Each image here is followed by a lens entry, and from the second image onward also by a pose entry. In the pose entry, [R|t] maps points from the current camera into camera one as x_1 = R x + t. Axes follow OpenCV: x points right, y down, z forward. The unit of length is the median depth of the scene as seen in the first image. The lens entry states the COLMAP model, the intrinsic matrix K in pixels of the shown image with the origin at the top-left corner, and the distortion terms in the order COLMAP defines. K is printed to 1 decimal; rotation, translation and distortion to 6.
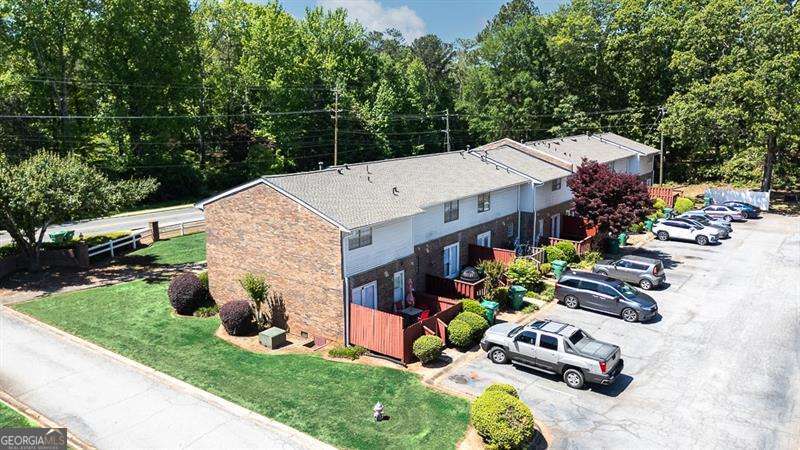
lens RADIAL K [[589.3, 0, 400.0], [0, 589.3, 225.0], [0, 0, 1]] dist [0.052964, -0.000217]
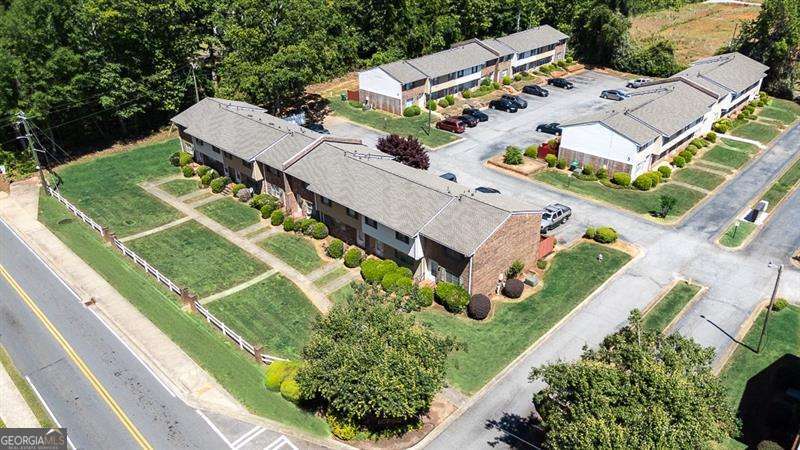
lens RADIAL K [[589.3, 0, 400.0], [0, 589.3, 225.0], [0, 0, 1]] dist [0.052964, -0.000217]
pose [[0.140925, -0.457908, 0.877759, -1.855888], [0.203010, 0.881132, 0.427075, -0.875780], [-0.968982, 0.118008, 0.217134, 0.943437]]
